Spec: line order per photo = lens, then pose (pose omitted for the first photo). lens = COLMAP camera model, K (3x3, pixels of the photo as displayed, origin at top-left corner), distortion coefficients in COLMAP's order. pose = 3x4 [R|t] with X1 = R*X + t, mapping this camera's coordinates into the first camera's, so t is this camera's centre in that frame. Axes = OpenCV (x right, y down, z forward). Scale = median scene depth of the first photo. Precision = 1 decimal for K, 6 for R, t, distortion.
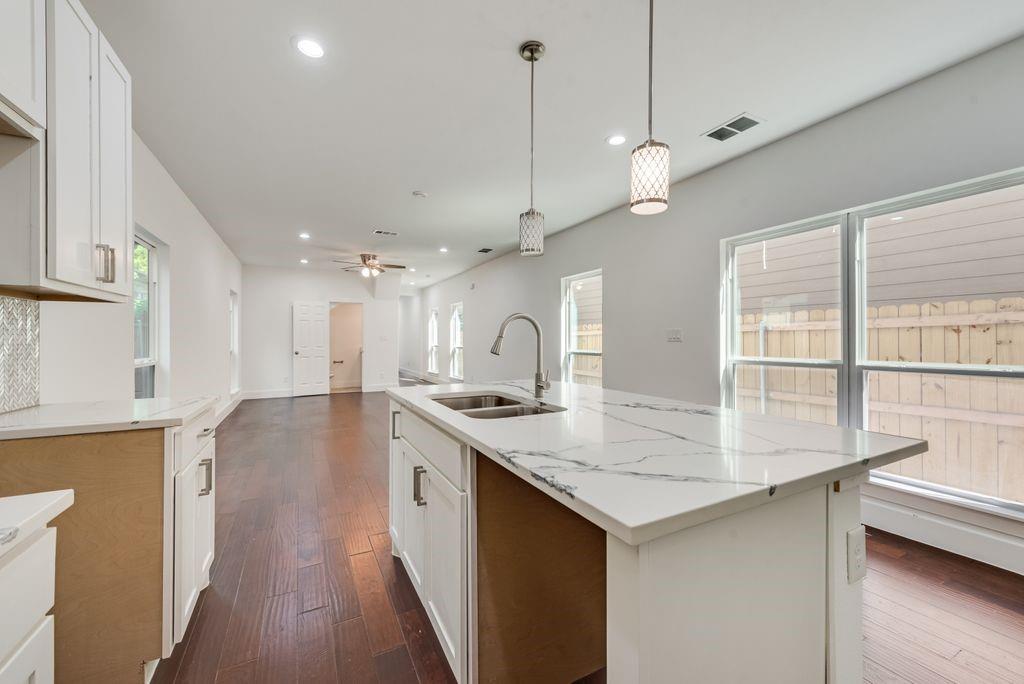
lens RADIAL K [[398.2, 0, 509.9], [0, 398.2, 340.9], [0, 0, 1]] dist [-0.004596, -0.000736]
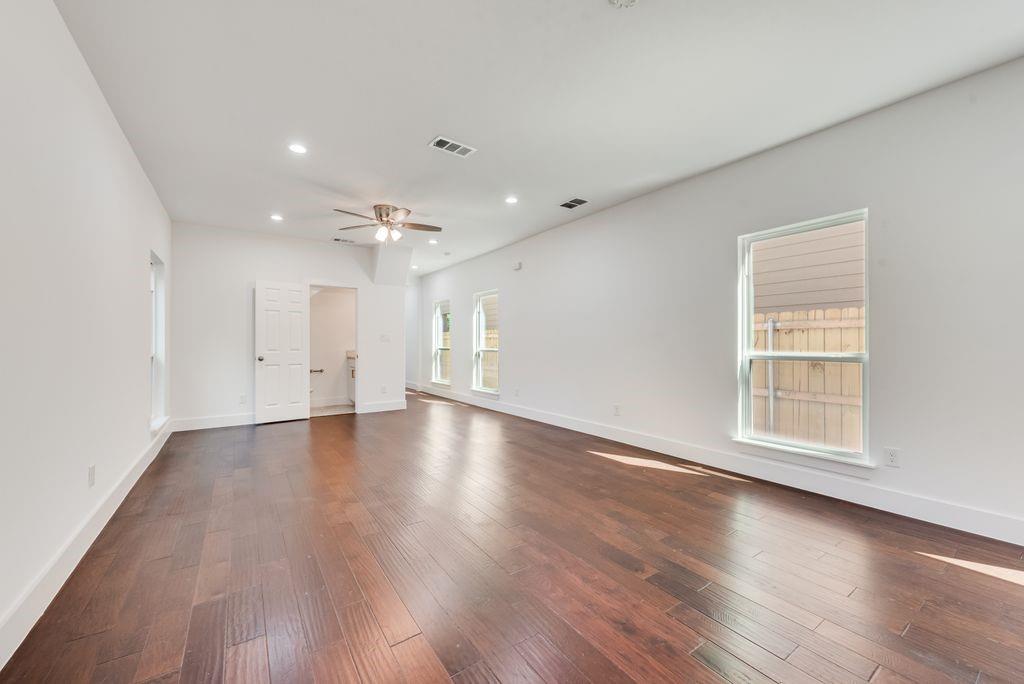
lens RADIAL K [[398.2, 0, 514.1], [0, 398.2, 342.5], [0, 0, 1]] dist [-0.004596, -0.000736]
pose [[0.992821, -0.002526, 0.119582, -0.189961], [0.002641, 0.999996, -0.000811, 0.003789], [-0.119580, 0.001121, 0.992824, 0.279878]]
